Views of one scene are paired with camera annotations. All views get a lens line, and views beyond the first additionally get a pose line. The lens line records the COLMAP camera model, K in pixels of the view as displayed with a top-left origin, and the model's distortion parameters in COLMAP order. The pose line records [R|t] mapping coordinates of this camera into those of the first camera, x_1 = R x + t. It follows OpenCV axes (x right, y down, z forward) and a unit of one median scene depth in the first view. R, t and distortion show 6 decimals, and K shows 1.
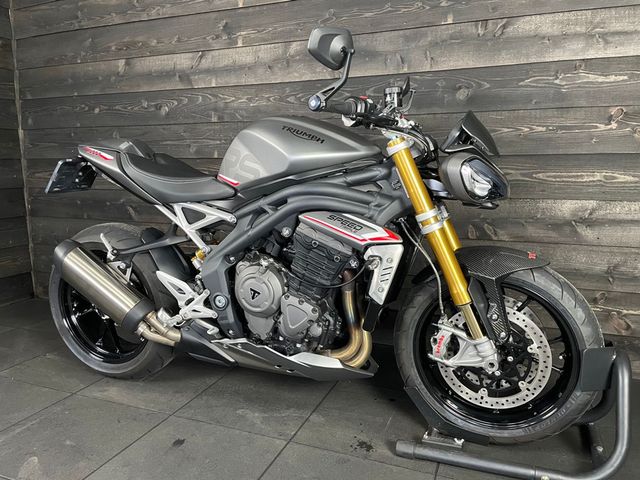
lens RADIAL K [[485.5, 0, 323.4], [0, 485.5, 237.9], [0, 0, 1]] dist [0.078203, -0.093335]
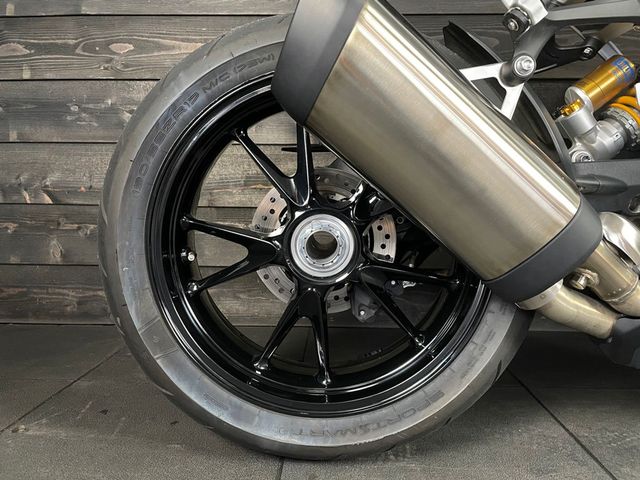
lens RADIAL K [[485.5, 0, 326.4], [0, 485.5, 238.6], [0, 0, 1]] dist [0.078203, -0.093335]
pose [[0.936162, -0.010951, 0.351398, -0.683444], [0.040129, 0.996311, -0.075859, 0.195100], [-0.349271, 0.085117, 0.933148, 0.833885]]
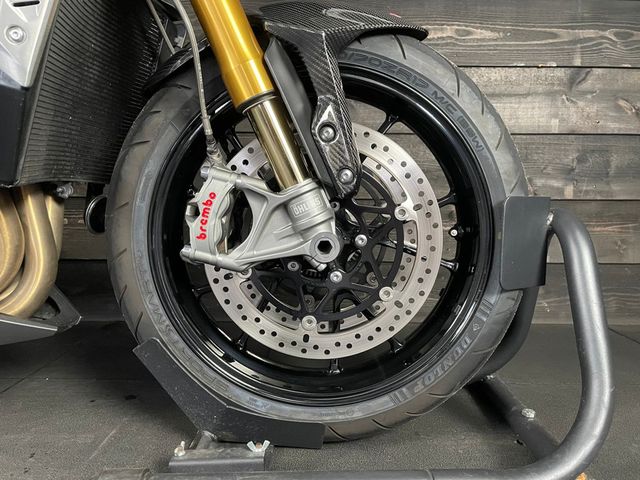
lens RADIAL K [[485.5, 0, 325.0], [0, 485.5, 242.5], [0, 0, 1]] dist [0.078203, -0.093335]
pose [[0.930440, -0.020625, 0.365865, 0.164937], [0.045672, 0.997157, -0.059936, 0.246203], [-0.363588, 0.072476, 0.928736, 0.532718]]
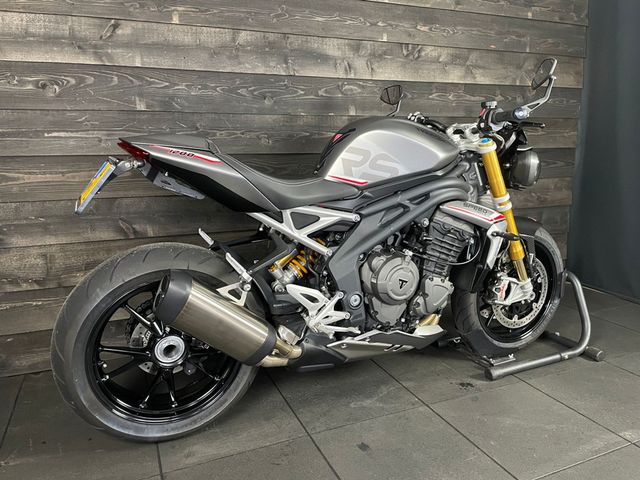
lens RADIAL K [[485.5, 0, 323.1], [0, 485.5, 239.9], [0, 0, 1]] dist [0.078203, -0.093335]
pose [[0.705306, -0.134566, 0.696014, -0.963209], [0.115738, 0.990503, 0.074219, -0.077879], [-0.699391, 0.028208, 0.714182, 0.333798]]
